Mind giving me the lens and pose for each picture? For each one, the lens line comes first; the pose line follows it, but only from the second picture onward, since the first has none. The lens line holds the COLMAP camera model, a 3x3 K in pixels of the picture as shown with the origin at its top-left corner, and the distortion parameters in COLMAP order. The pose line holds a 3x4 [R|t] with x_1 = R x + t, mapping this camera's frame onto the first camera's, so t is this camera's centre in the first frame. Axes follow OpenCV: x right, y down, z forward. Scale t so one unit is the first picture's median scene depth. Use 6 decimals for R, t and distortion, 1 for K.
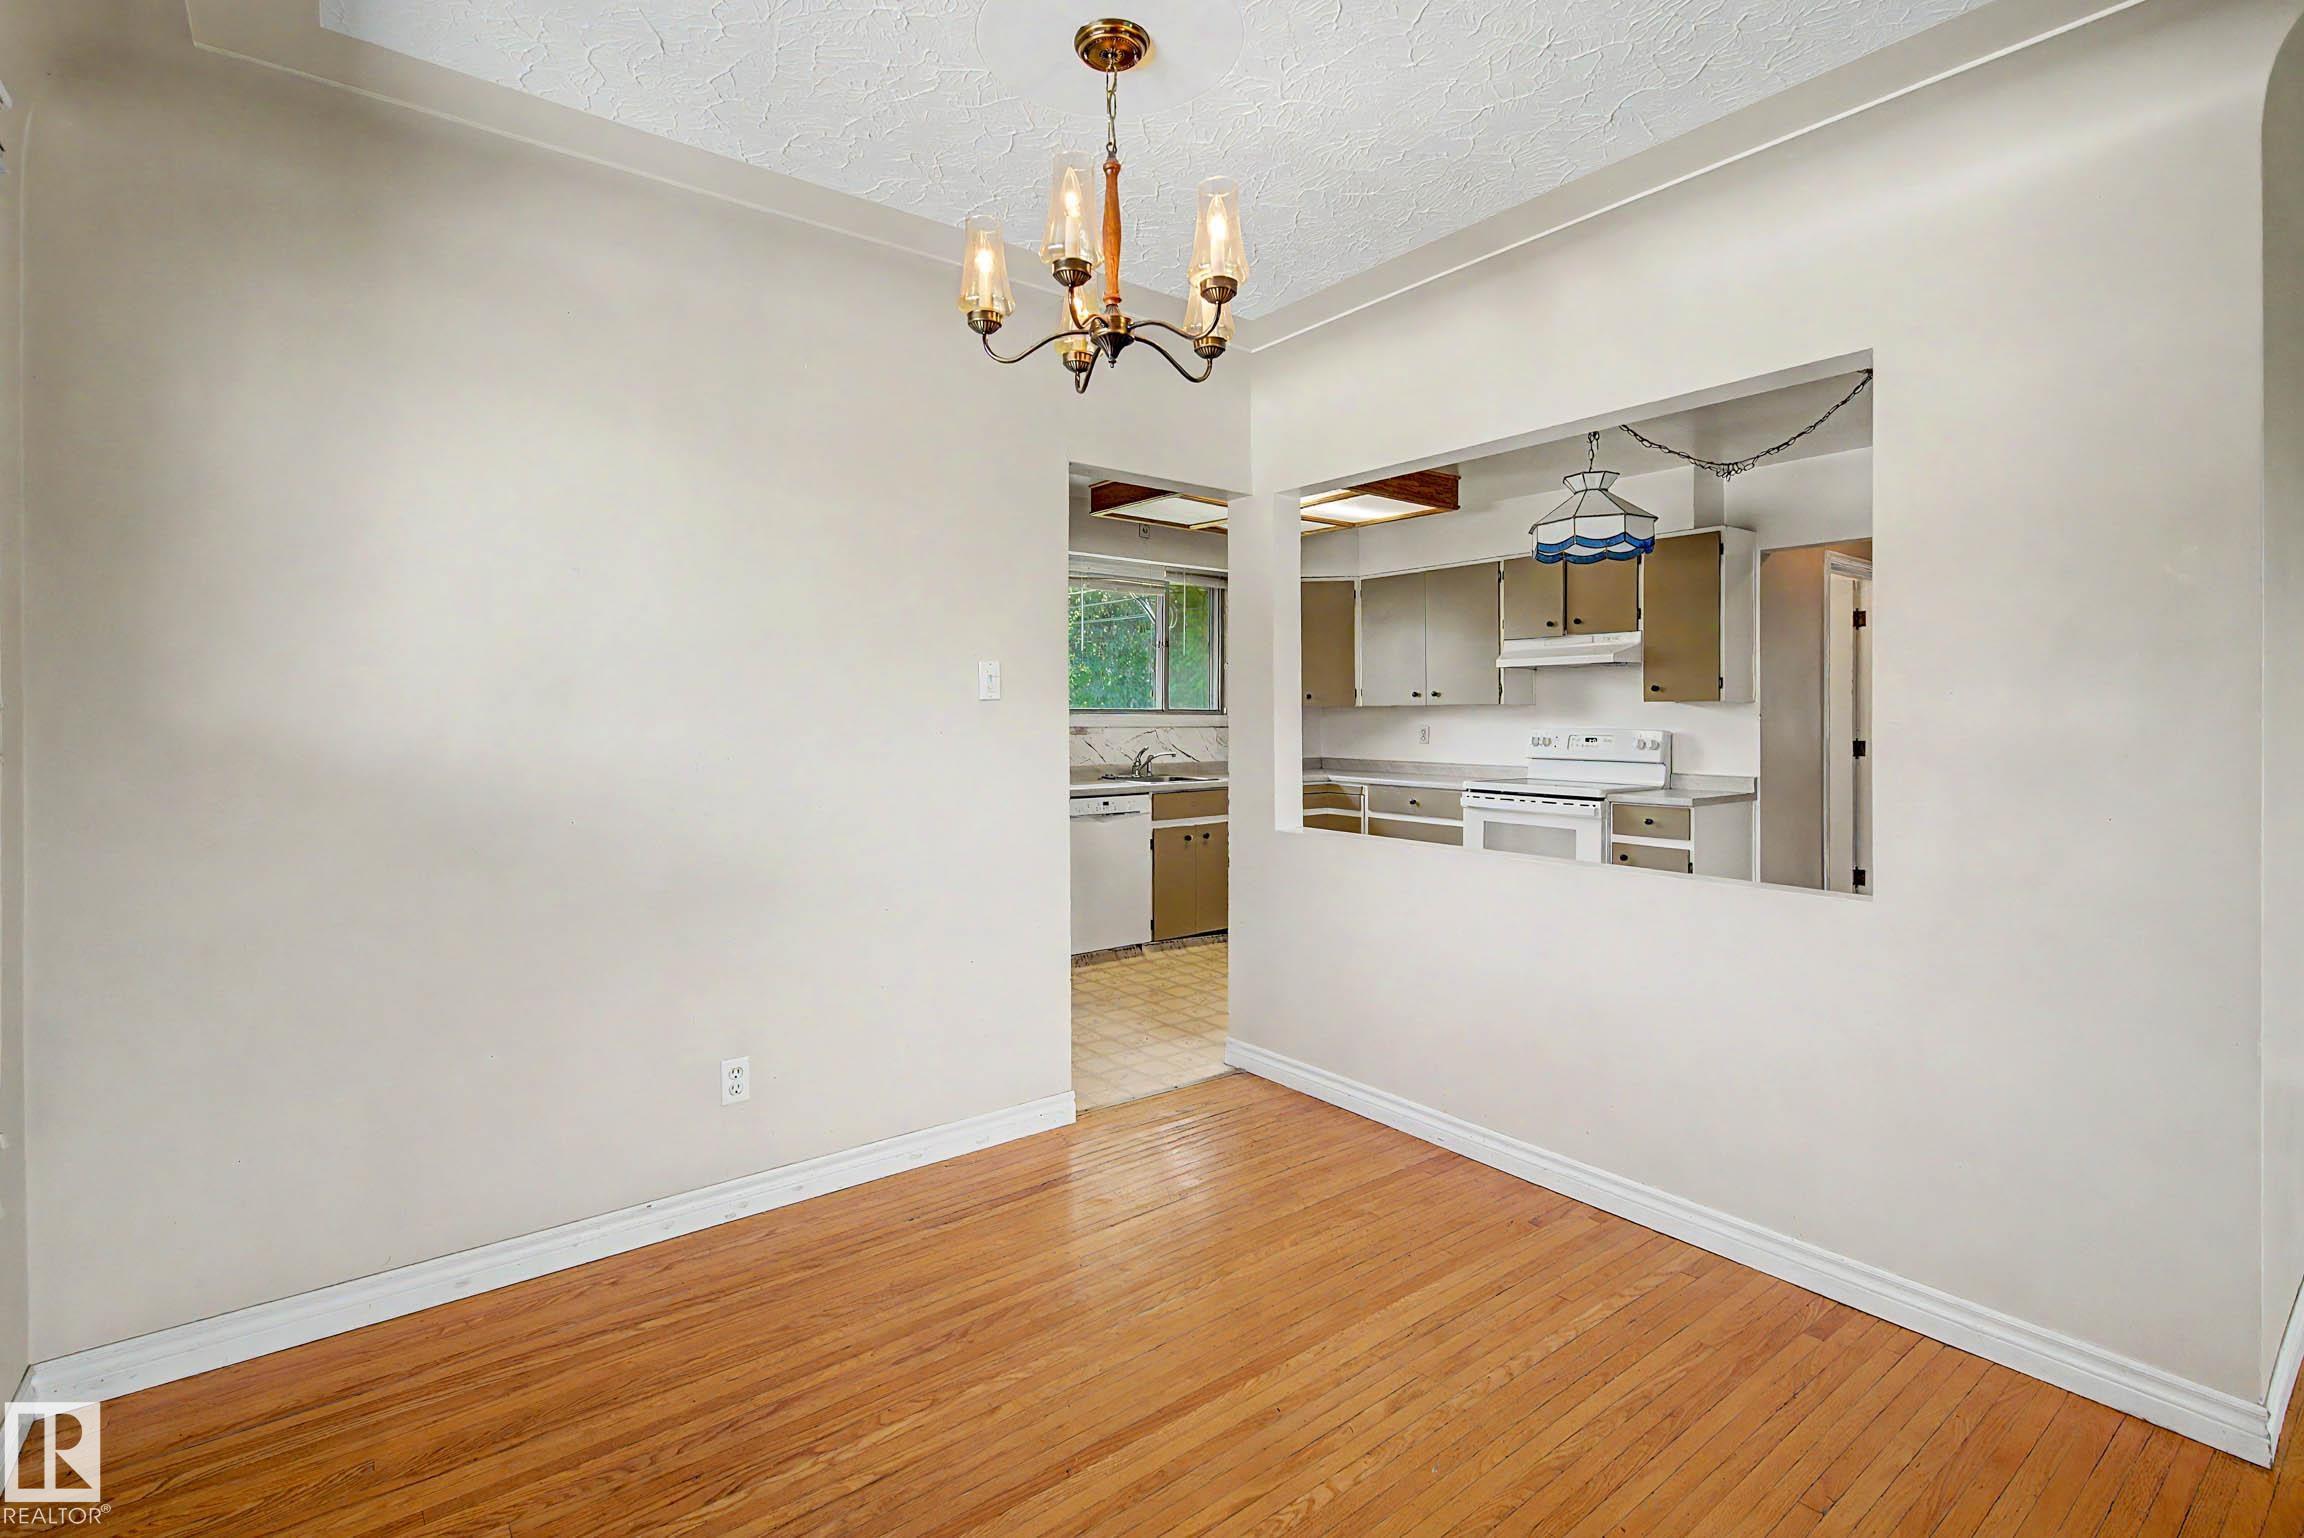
lens RADIAL K [[1062.3, 0, 1066.7], [0, 1062.3, 713.2], [0, 0, 1]] dist [0.002930, 0.000529]
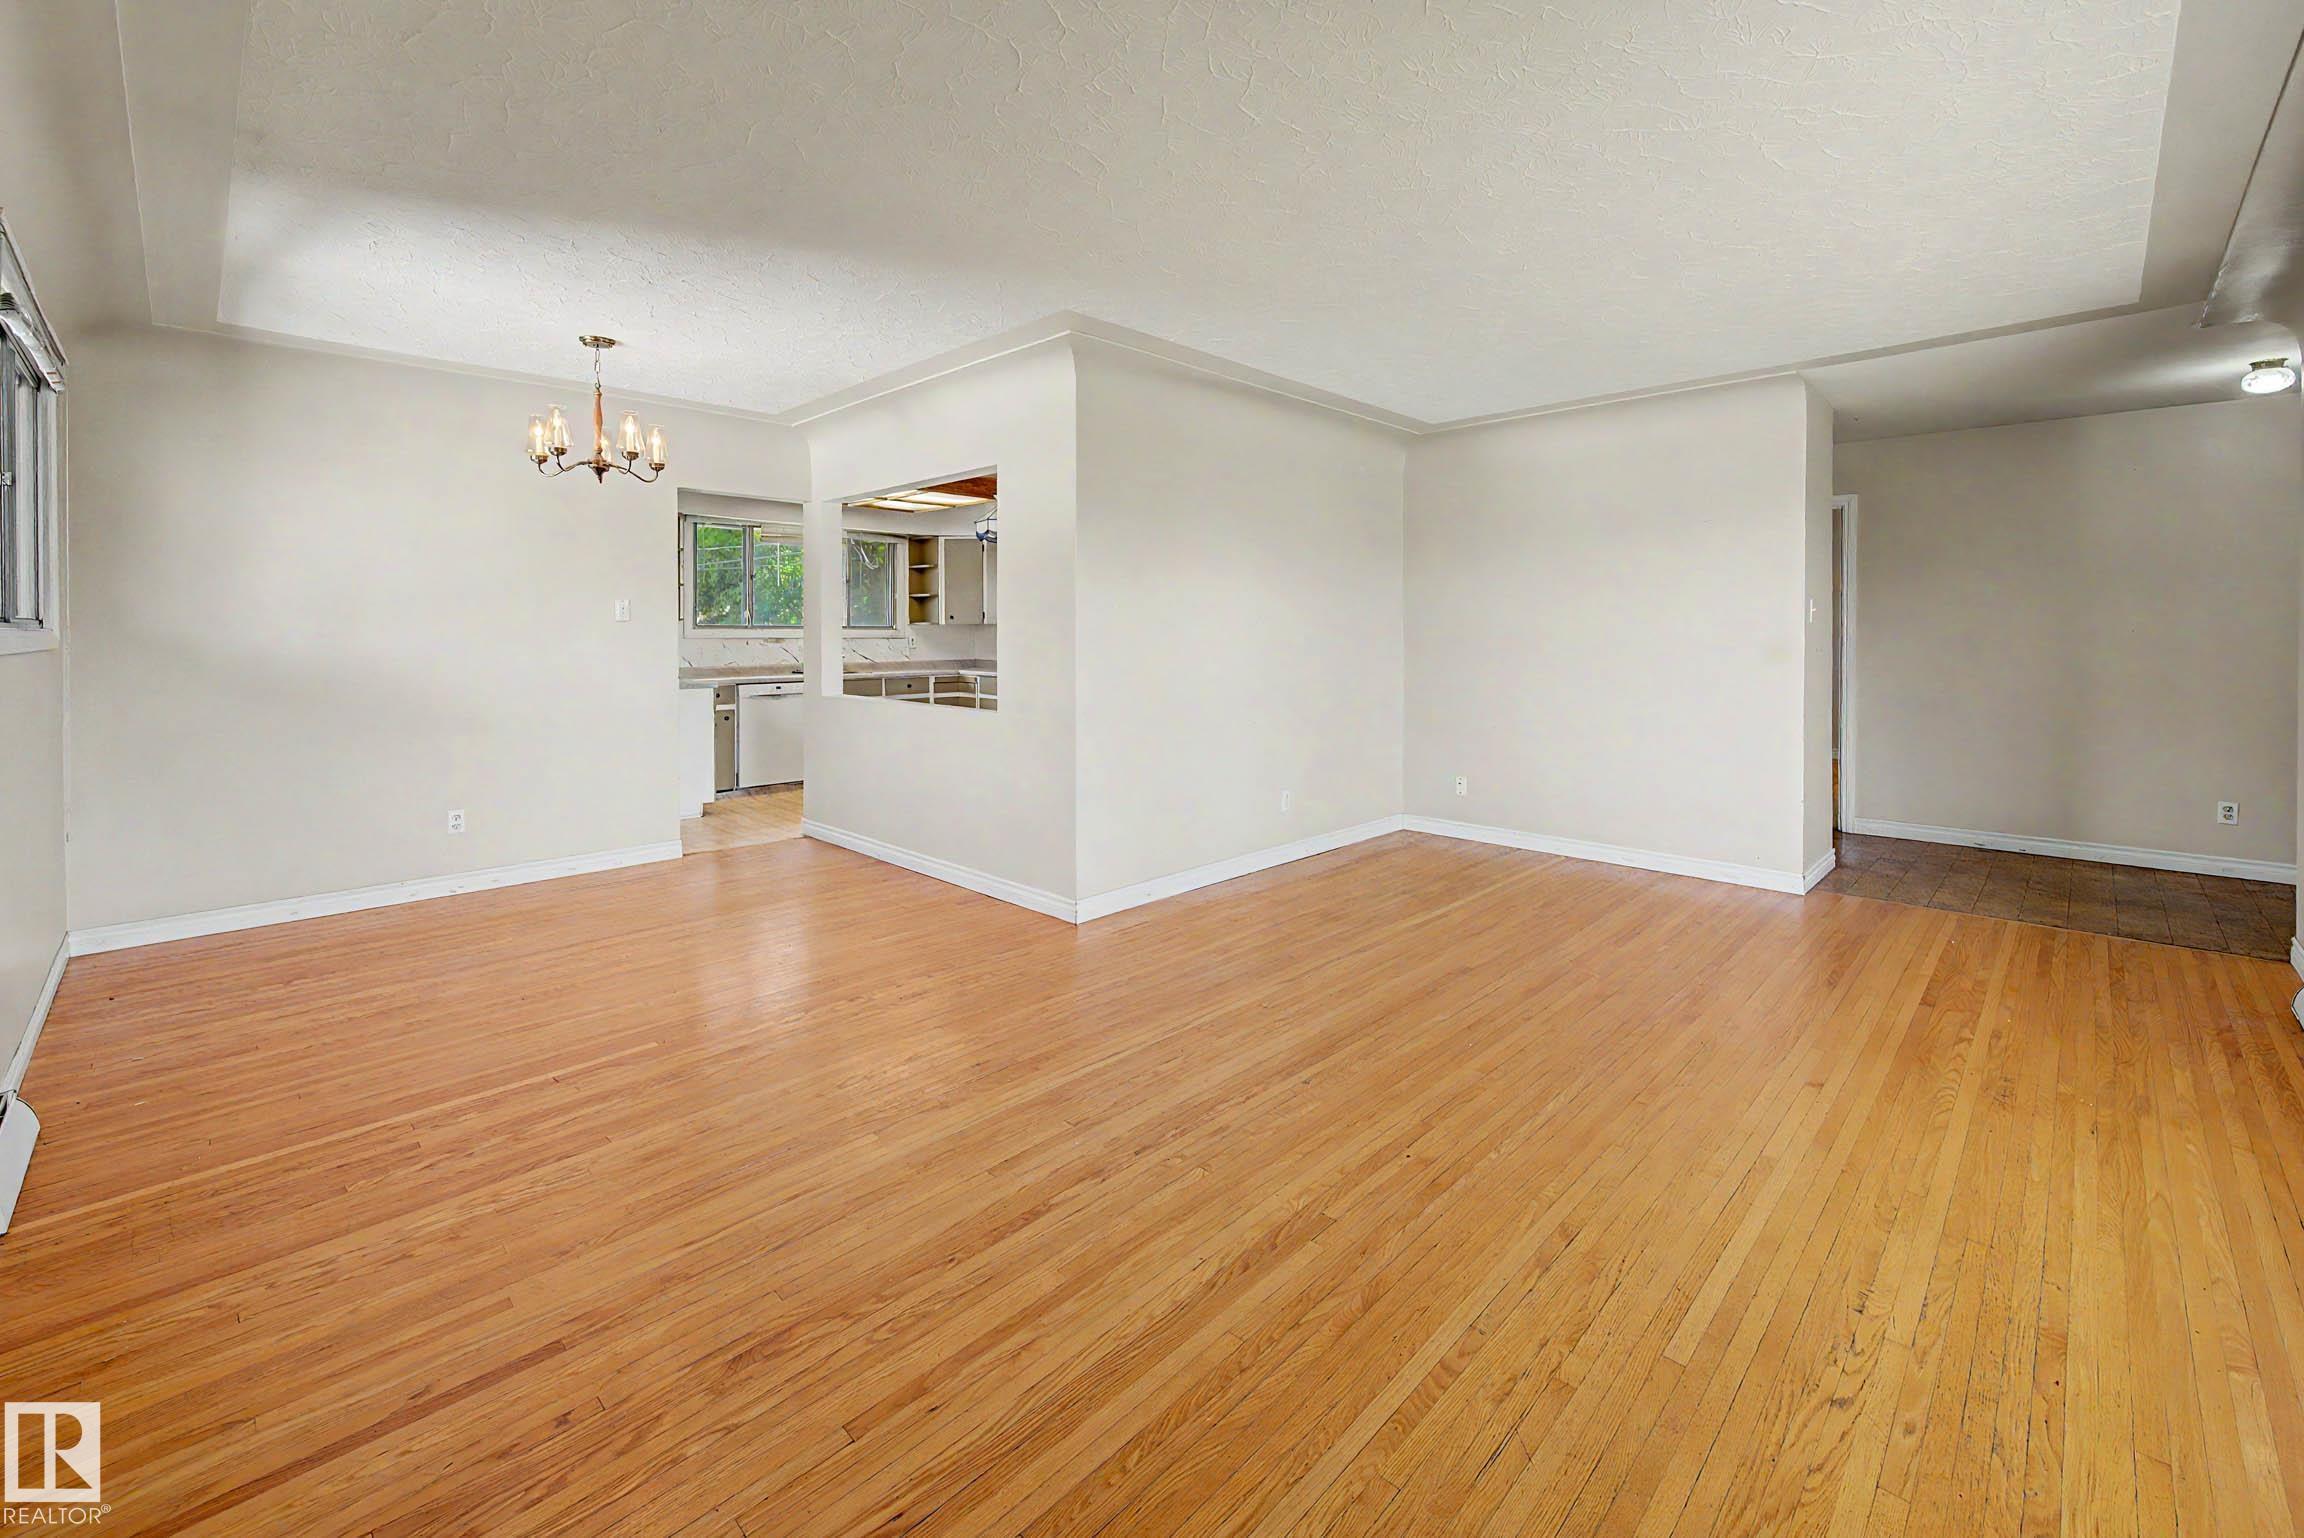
lens RADIAL K [[973.8, 0, 1106.8], [0, 973.8, 629.9], [0, 0, 1]] dist [0.000352, -0.000088]
pose [[0.988643, -0.001456, 0.150276, 0.658905], [0.001389, 0.999999, 0.000547, 0.003058], [-0.150277, -0.000332, 0.988644, -1.025388]]
